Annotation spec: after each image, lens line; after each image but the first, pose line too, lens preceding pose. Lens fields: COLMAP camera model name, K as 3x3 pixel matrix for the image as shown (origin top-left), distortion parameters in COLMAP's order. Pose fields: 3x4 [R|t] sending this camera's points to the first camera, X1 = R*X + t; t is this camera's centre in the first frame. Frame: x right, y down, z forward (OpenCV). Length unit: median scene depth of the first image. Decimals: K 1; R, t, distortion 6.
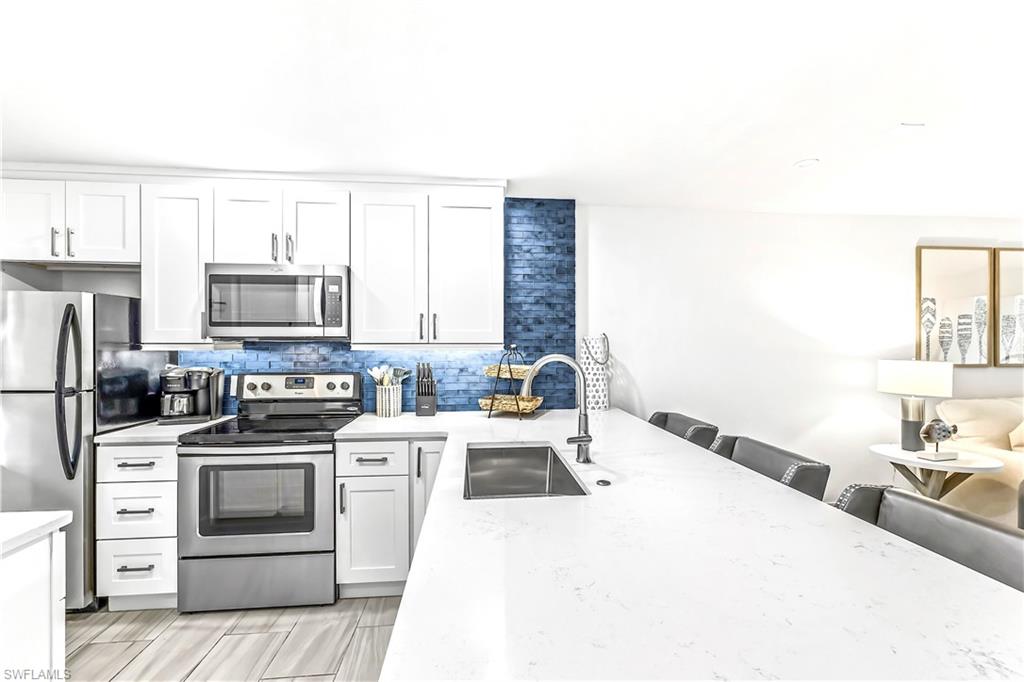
lens RADIAL K [[440.4, 0, 518.6], [0, 440.4, 343.3], [0, 0, 1]] dist [-0.002537, -0.000491]
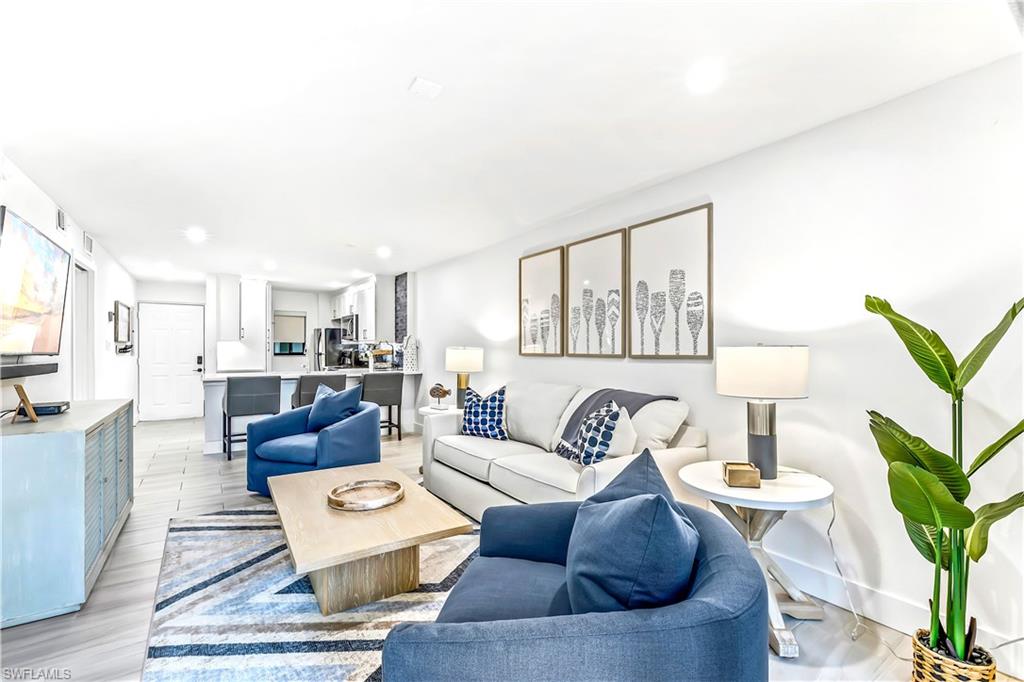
lens RADIAL K [[440.4, 0, 511.1], [0, 440.4, 346.6], [0, 0, 1]] dist [-0.002537, -0.000491]
pose [[0.487620, -0.002409, -0.873053, 2.252935], [-0.002221, 0.999990, -0.003999, 0.039461], [0.873053, 0.003889, 0.487609, 0.412683]]
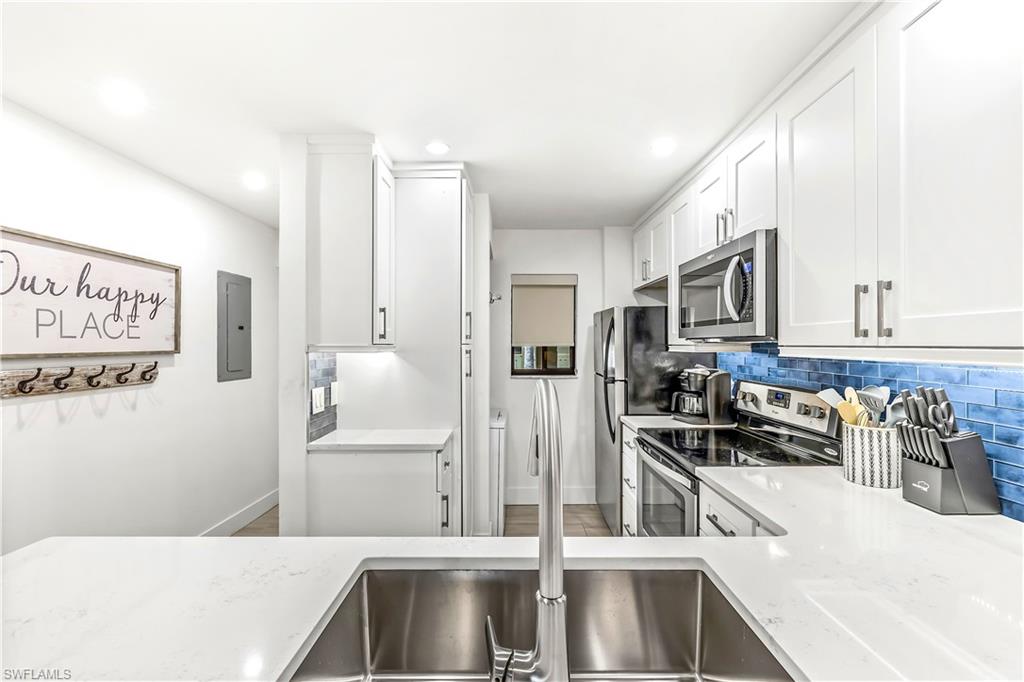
lens RADIAL K [[440.4, 0, 515.5], [0, 440.4, 339.5], [0, 0, 1]] dist [-0.002537, -0.000491]
pose [[-0.090029, -0.008269, -0.995905, 0.265275], [-0.002258, 0.999965, -0.008099, -0.002769], [0.995937, 0.001520, -0.090044, 0.587515]]
